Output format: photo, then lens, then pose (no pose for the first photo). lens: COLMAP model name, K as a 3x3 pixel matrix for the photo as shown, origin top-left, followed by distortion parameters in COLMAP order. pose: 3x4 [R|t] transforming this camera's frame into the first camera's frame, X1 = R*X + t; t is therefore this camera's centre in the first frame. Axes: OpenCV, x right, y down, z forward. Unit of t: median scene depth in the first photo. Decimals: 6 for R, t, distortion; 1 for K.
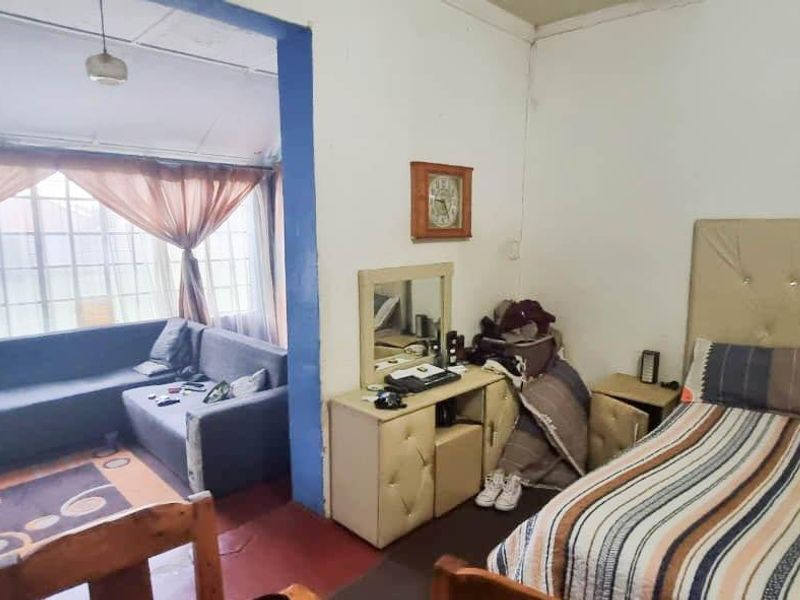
lens RADIAL K [[522.9, 0, 419.1], [0, 522.9, 302.8], [0, 0, 1]] dist [-0.007871, 0.001134]
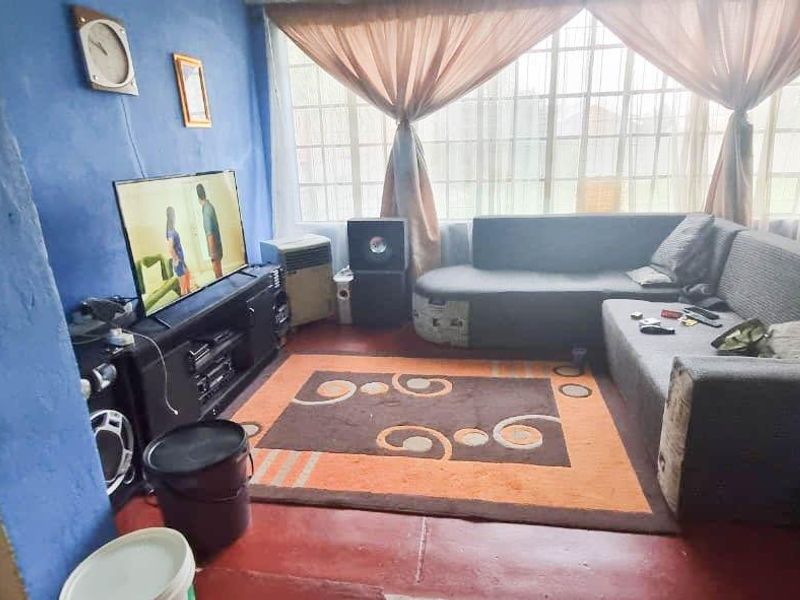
lens RADIAL K [[522.5, 0, 405.3], [0, 522.5, 311.3], [0, 0, 1]] dist [0.001770, 0.002452]
pose [[0.571169, 0.230202, -0.787892, -0.130945], [-0.087890, 0.971502, 0.220134, 0.044532], [0.816114, -0.056486, 0.575124, 0.322710]]
